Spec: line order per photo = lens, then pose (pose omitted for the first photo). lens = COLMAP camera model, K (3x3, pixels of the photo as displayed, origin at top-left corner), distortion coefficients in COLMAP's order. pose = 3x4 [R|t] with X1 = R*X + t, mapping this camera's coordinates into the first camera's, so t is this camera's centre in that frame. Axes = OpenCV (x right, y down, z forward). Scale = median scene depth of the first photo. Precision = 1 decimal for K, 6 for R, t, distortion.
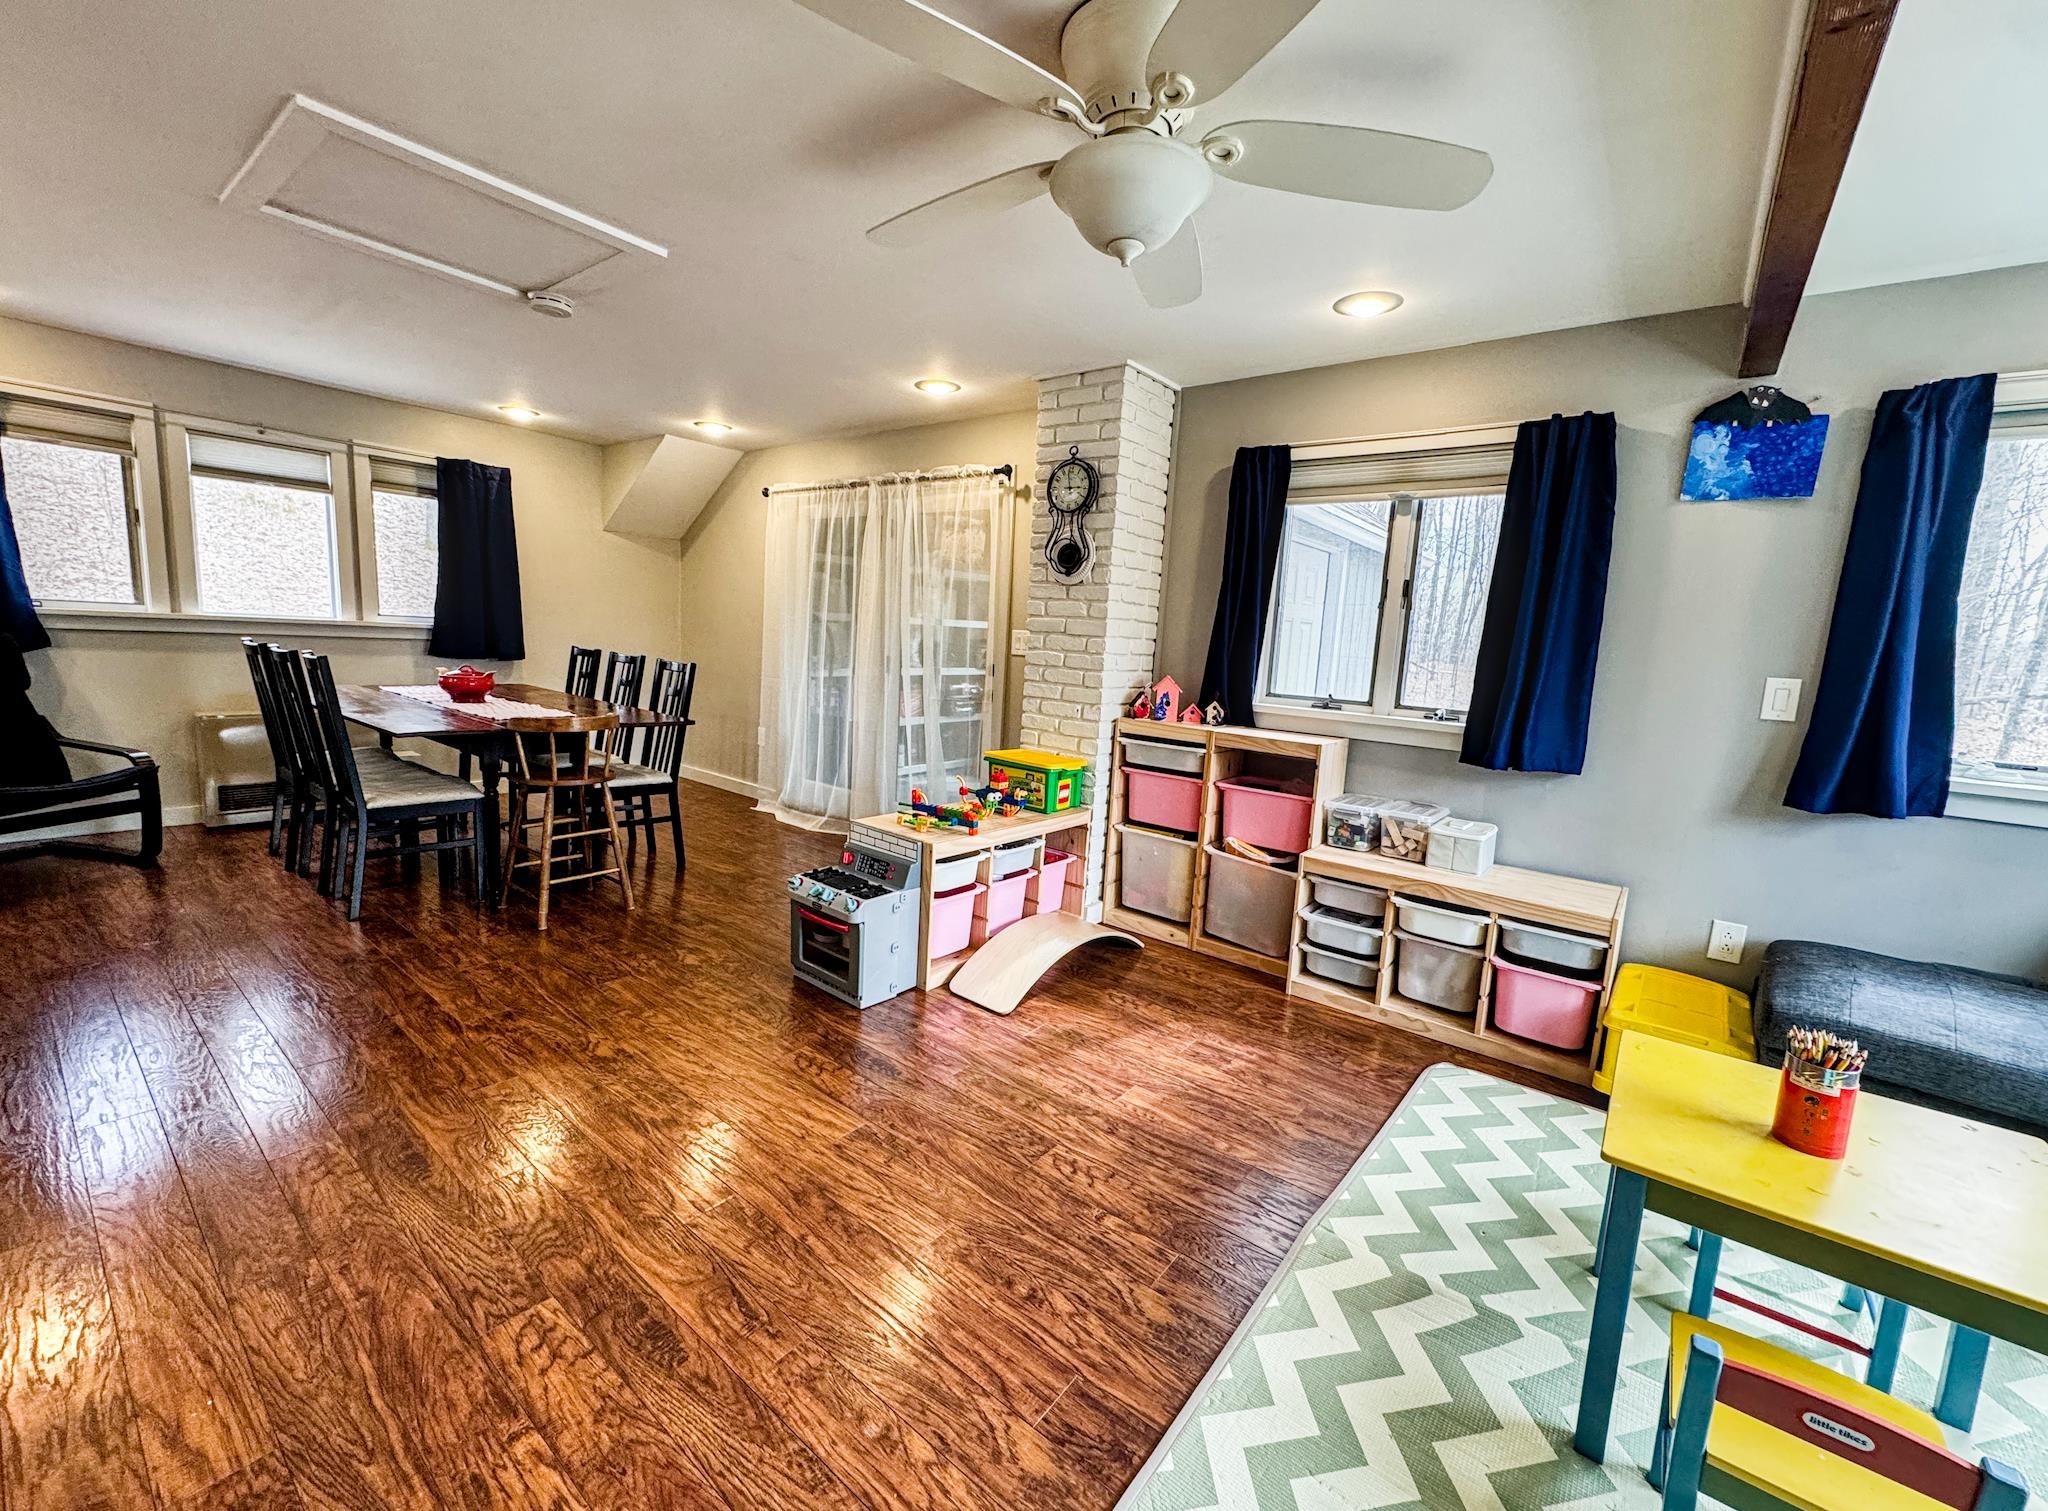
lens RADIAL K [[827.7, 0, 1020.5], [0, 827.7, 755.0], [0, 0, 1]] dist [-0.002410, 0.000034]
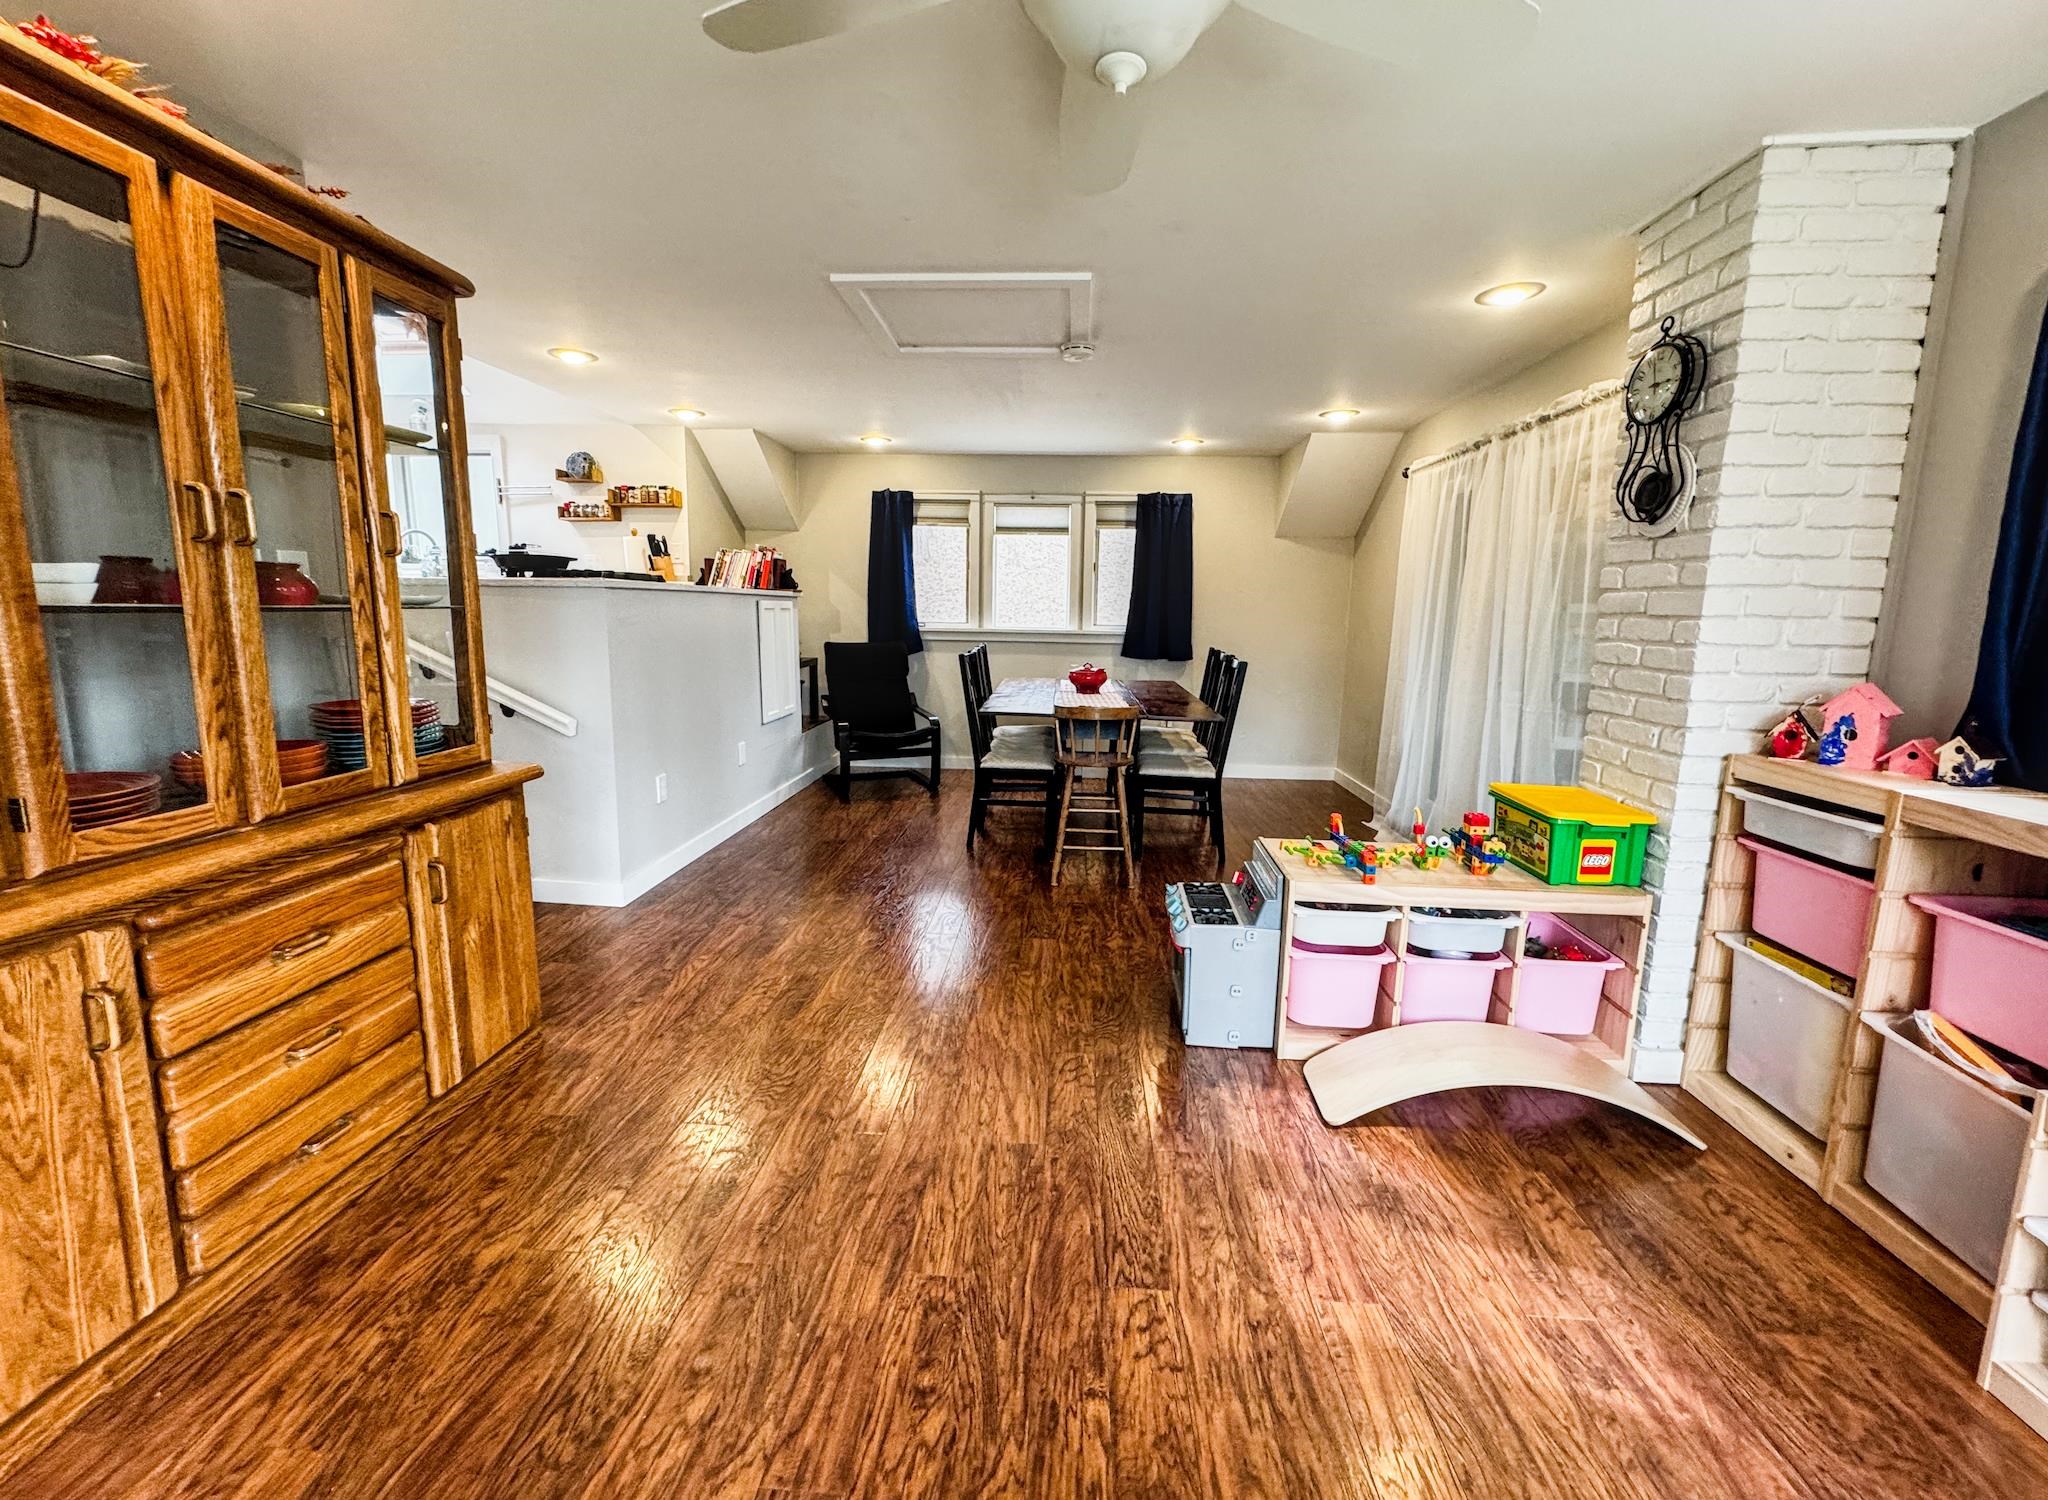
lens RADIAL K [[827.7, 0, 1019.0], [0, 827.7, 742.7], [0, 0, 1]] dist [-0.002410, 0.000034]
pose [[0.564237, 0.082035, -0.821527, 0.329650], [-0.099662, 0.994543, 0.030863, -0.020718], [0.819575, 0.064461, 0.569334, 0.257585]]
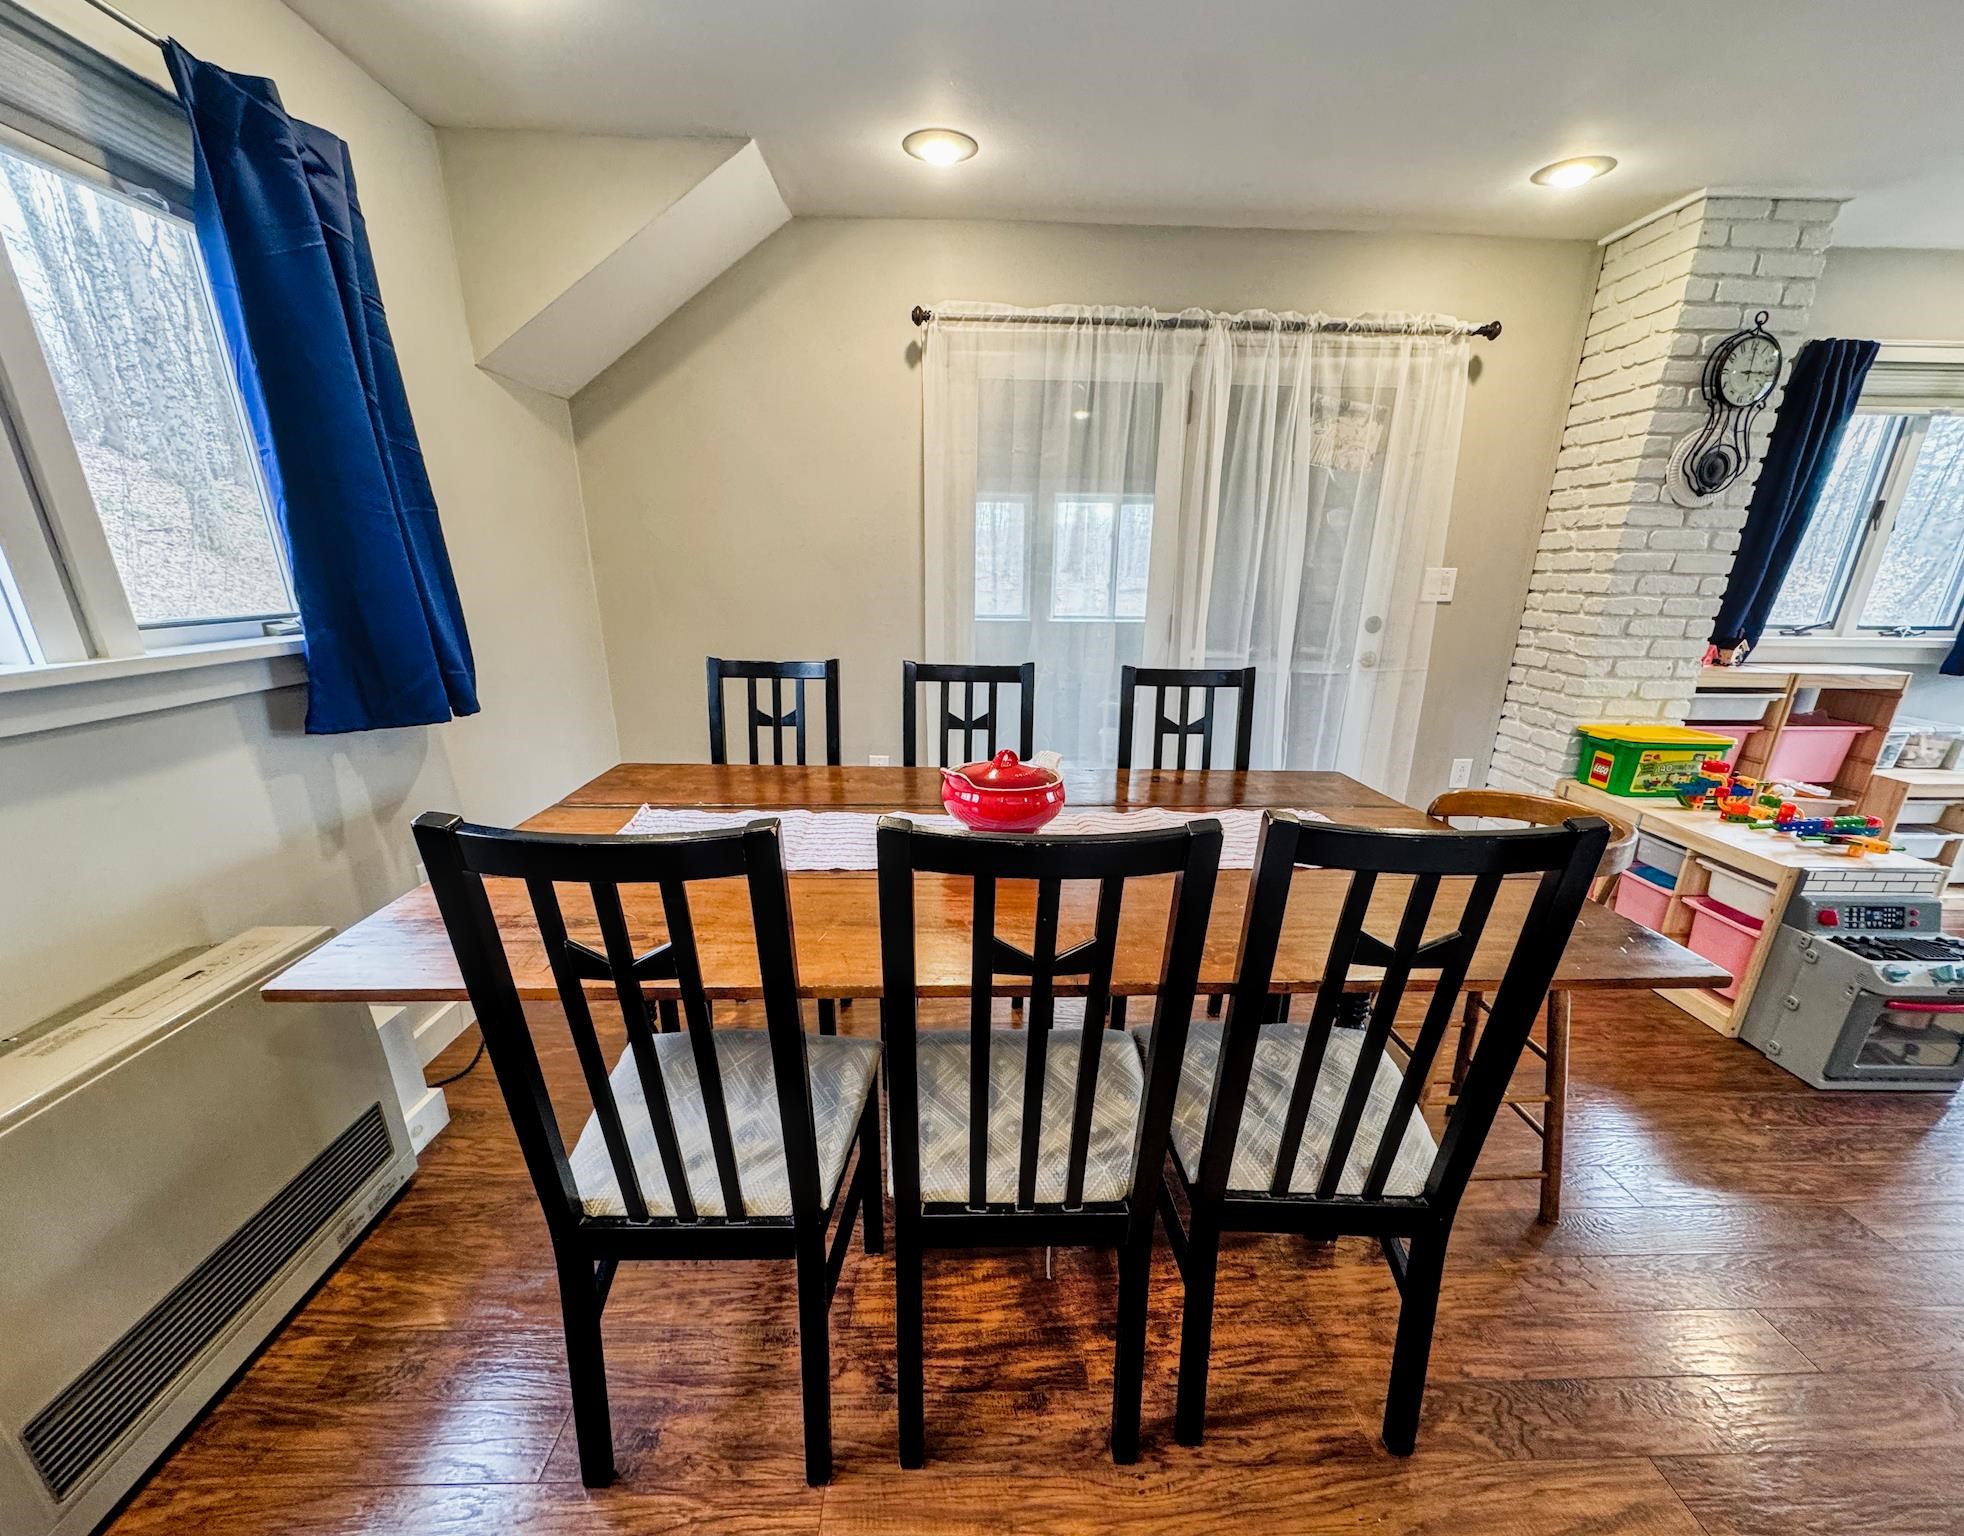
lens RADIAL K [[819.8, 0, 980.1], [0, 819.8, 851.3], [0, 0, 1]] dist [-0.002283, 0.000000]
pose [[0.765560, -0.262826, 0.587231, -1.044377], [0.124803, 0.956080, 0.265208, -0.191329], [-0.631143, -0.129744, 0.764738, 0.821201]]
